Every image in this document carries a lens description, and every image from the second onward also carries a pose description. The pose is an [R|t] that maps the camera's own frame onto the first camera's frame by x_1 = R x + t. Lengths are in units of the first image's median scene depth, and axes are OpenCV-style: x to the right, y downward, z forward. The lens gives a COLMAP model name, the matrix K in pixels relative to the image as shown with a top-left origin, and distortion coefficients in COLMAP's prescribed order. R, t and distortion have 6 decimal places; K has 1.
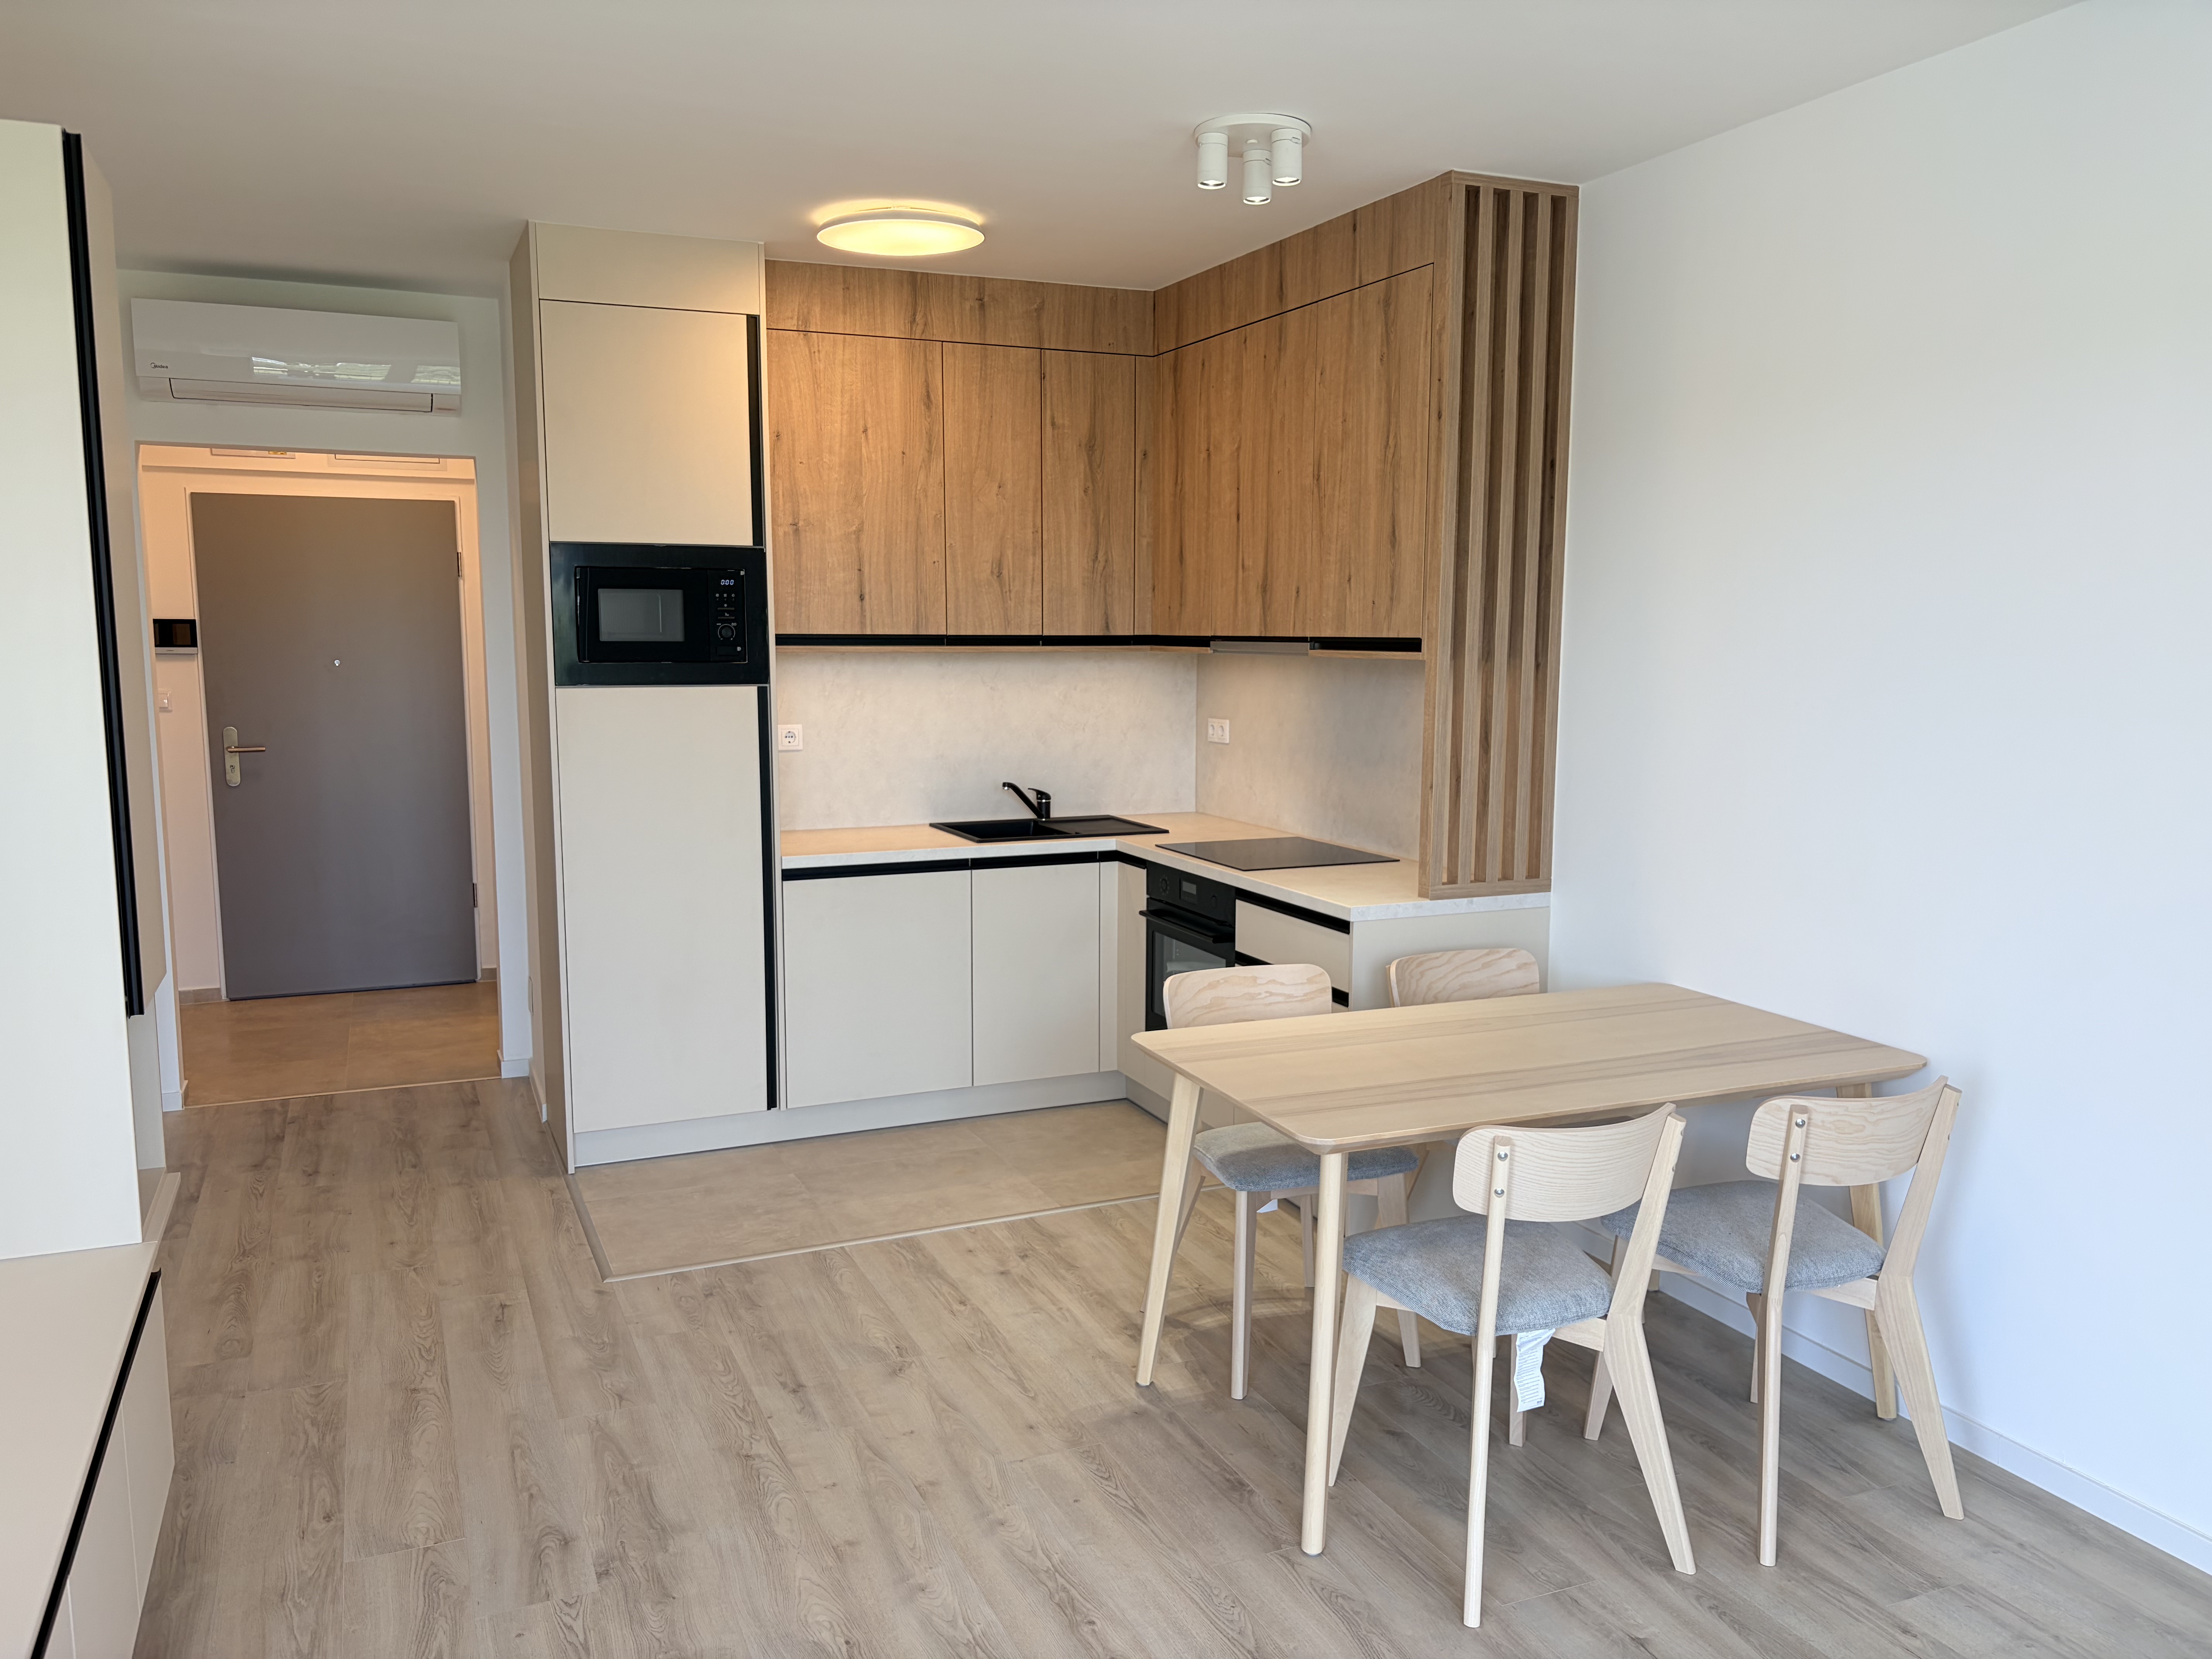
lens RADIAL K [[1699.7, 0, 1082.9], [0, 1699.7, 831.4], [0, 0, 1]] dist [0.017478, 0.010520]
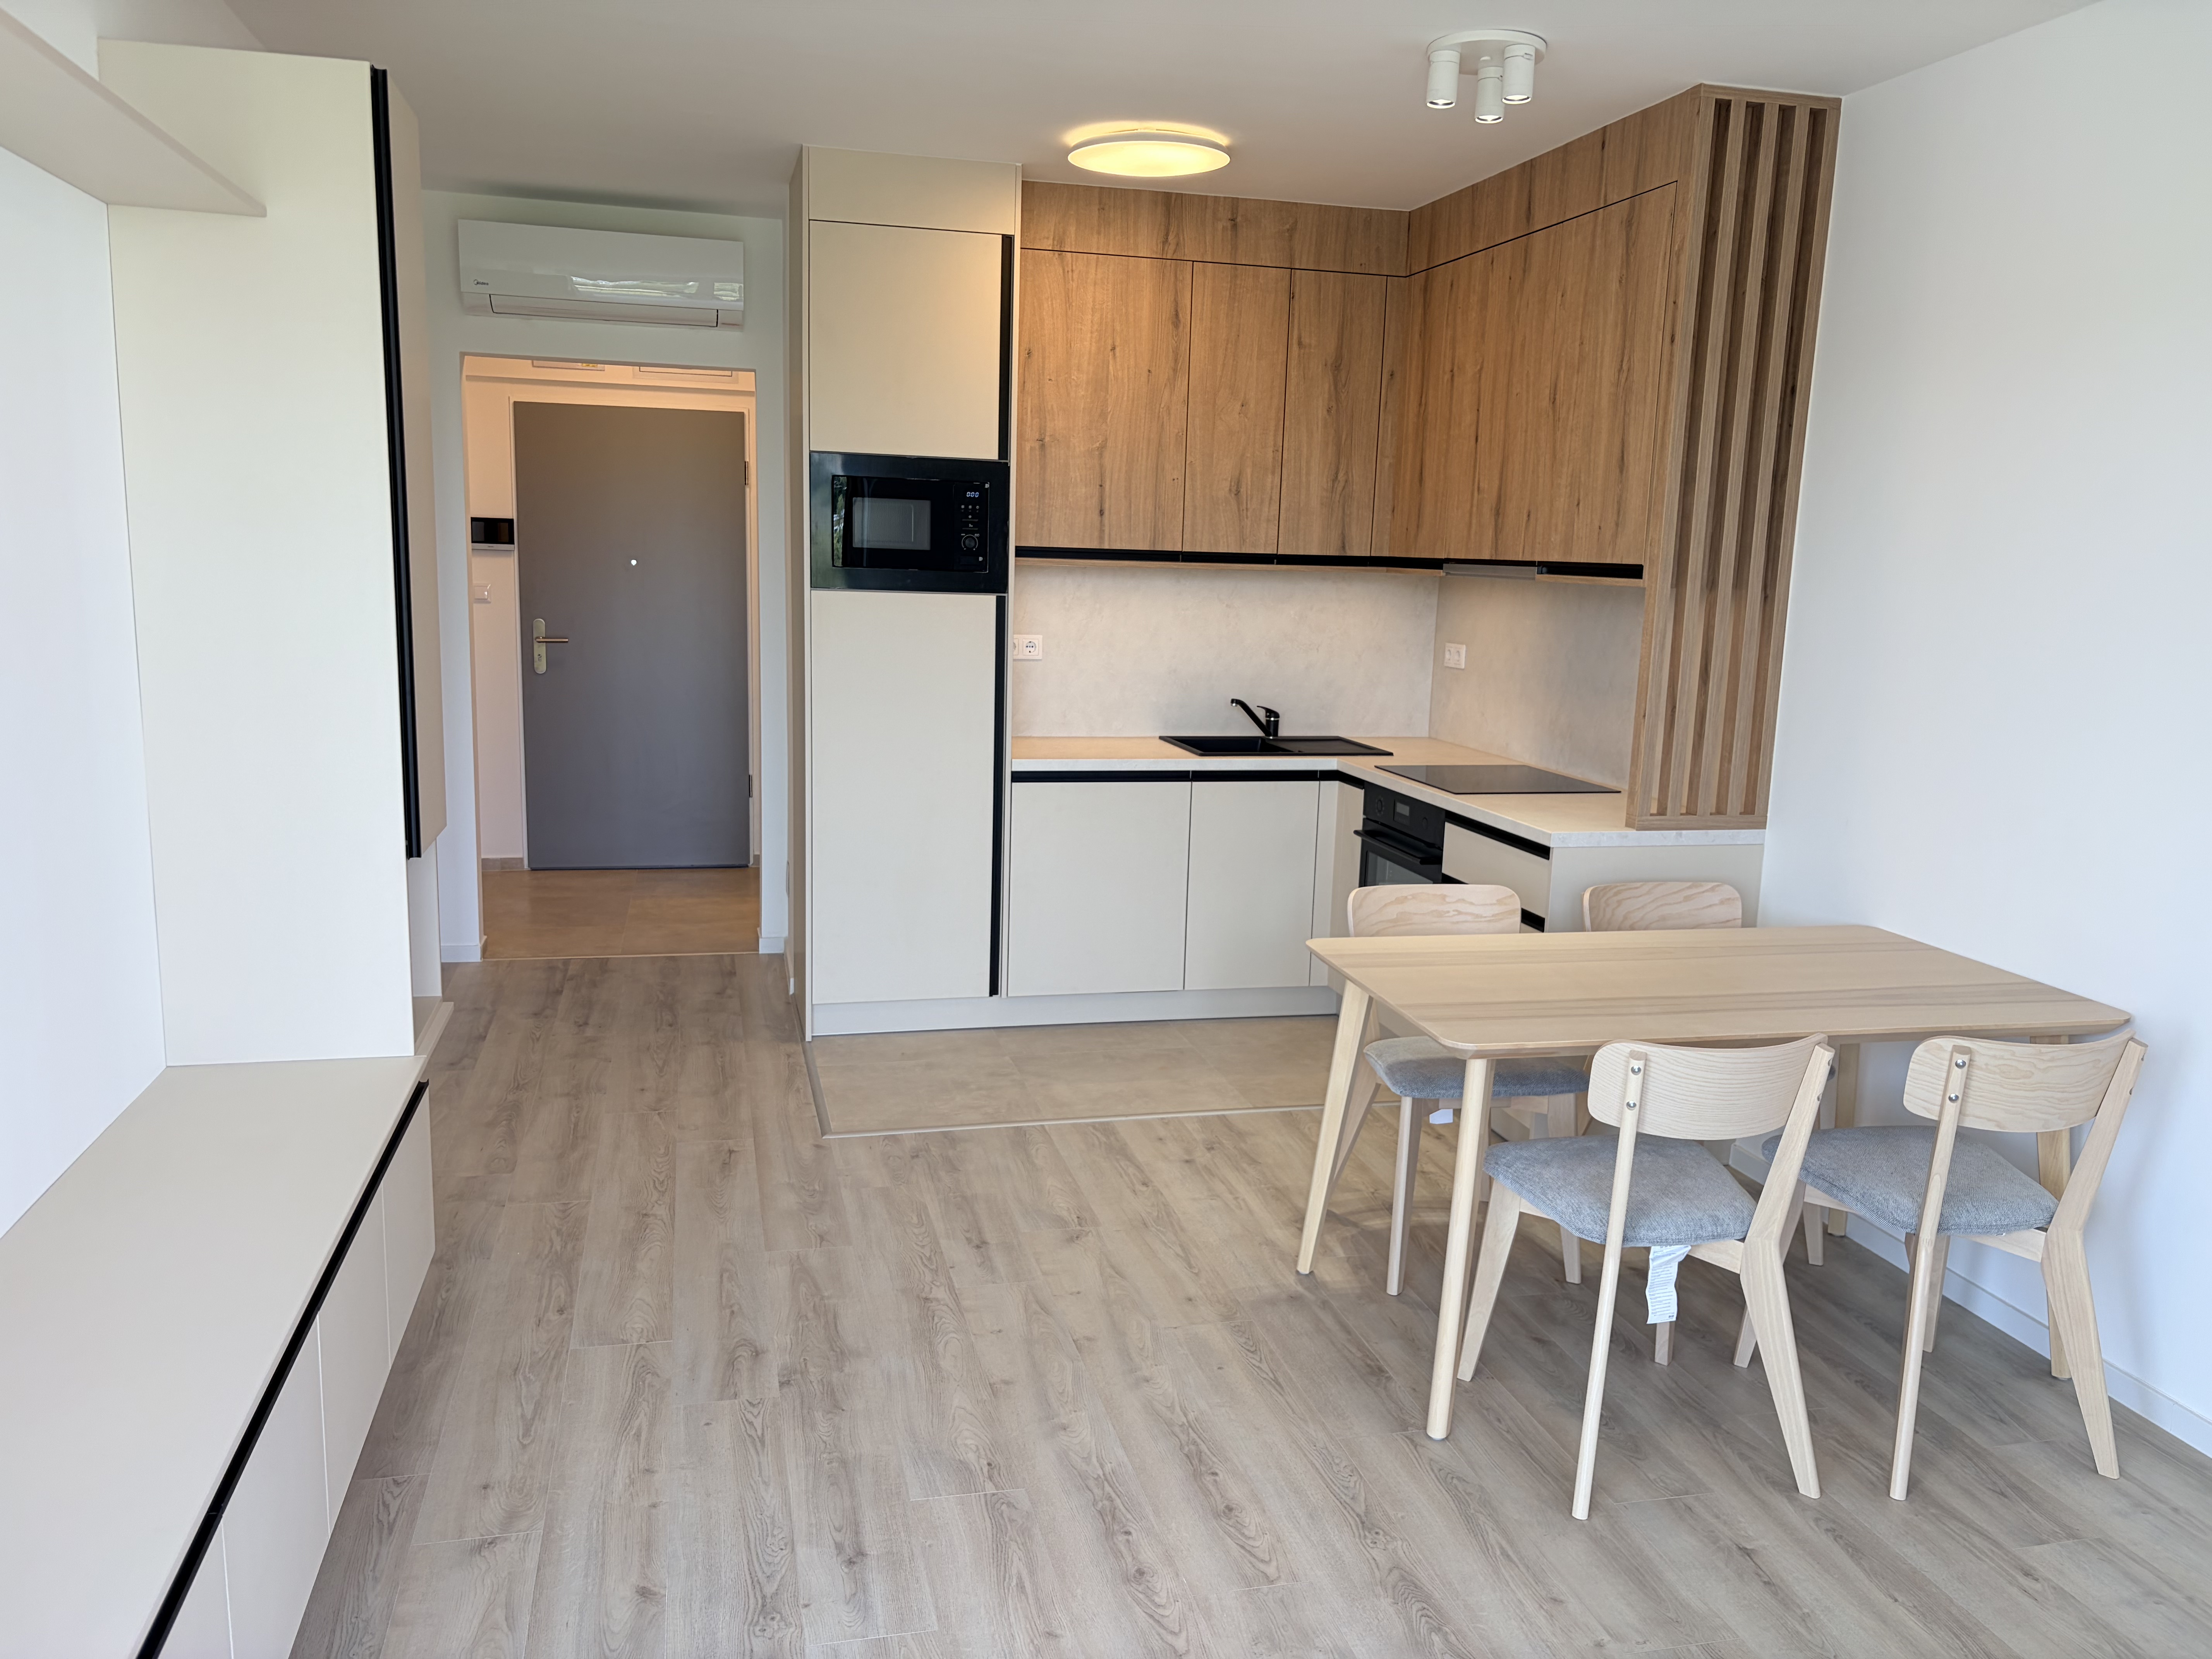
lens RADIAL K [[1697.1, 0, 1106.0], [0, 1697.1, 829.5], [0, 0, 1]] dist [0.020562, 0.005876]
pose [[0.986624, 0.054757, -0.153543, 0.059030], [-0.048344, 0.997808, 0.045197, 0.011436], [0.155681, -0.037170, 0.987108, -0.036899]]
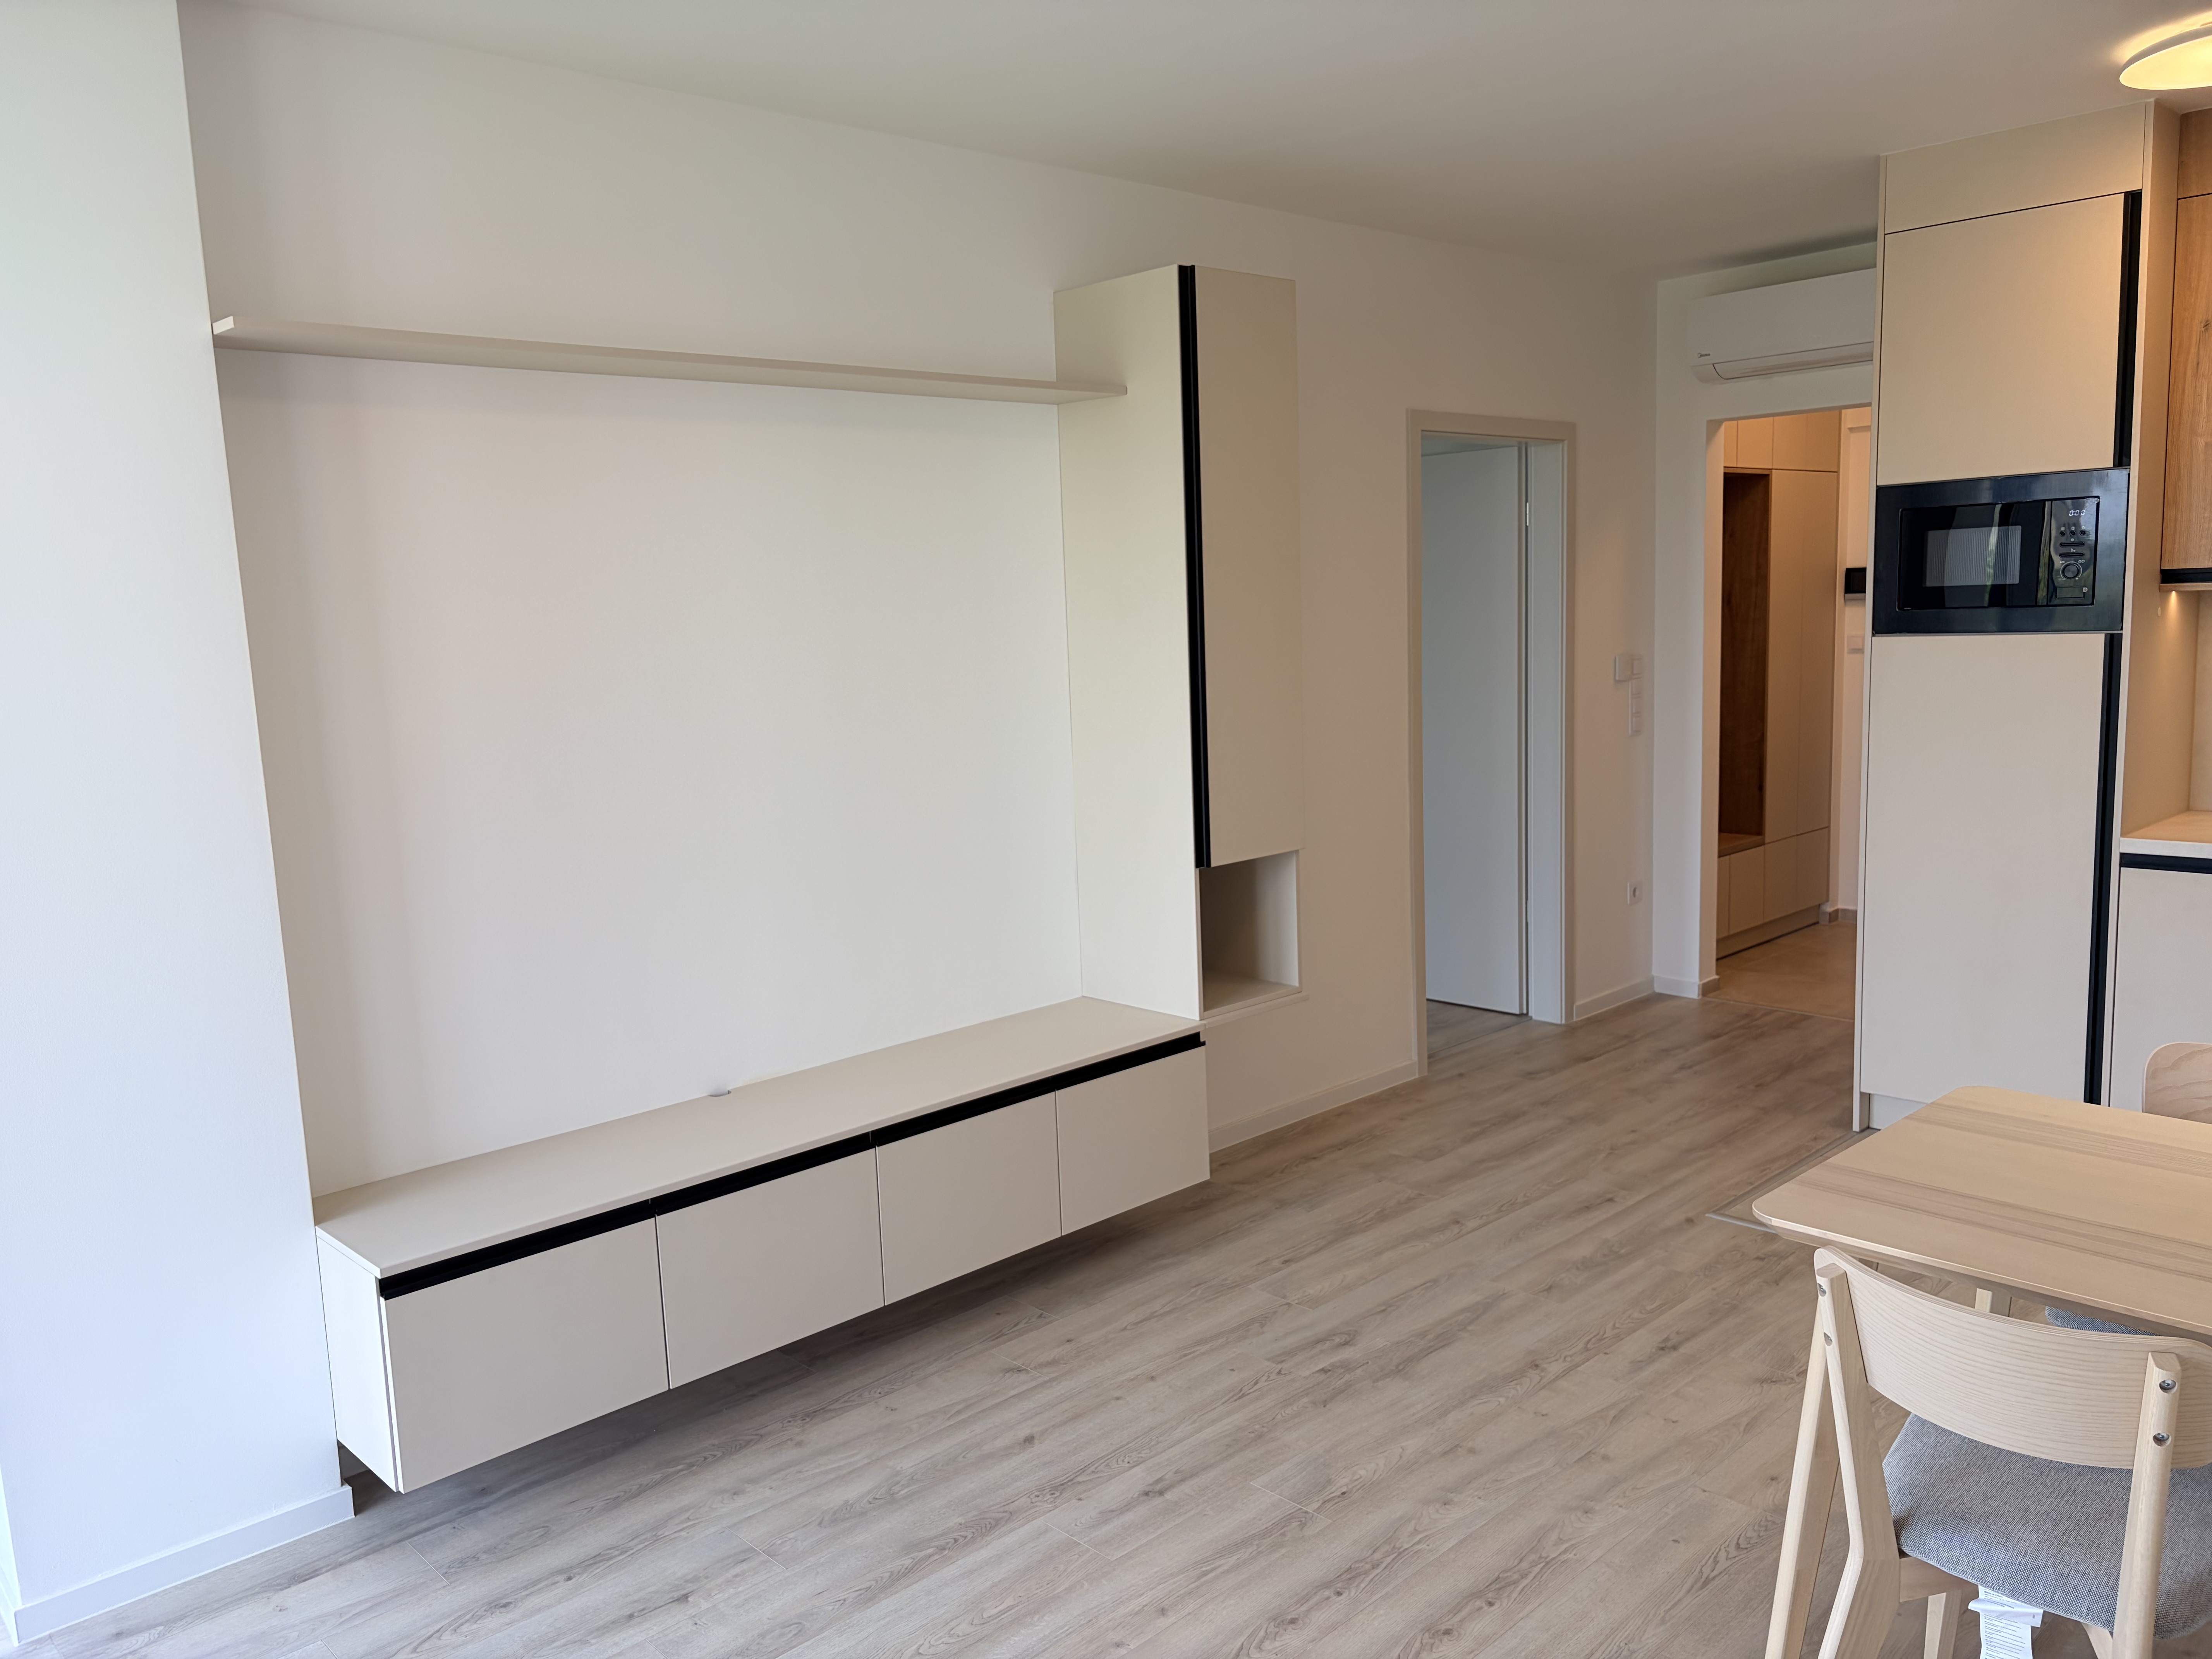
lens RADIAL K [[1697.1, 0, 1106.0], [0, 1697.1, 829.5], [0, 0, 1]] dist [0.020562, 0.005876]
pose [[0.350034, 0.112995, -0.929897, 0.587479], [-0.075730, 0.992862, 0.092140, -0.039898], [0.933671, 0.038170, 0.356093, 0.314830]]
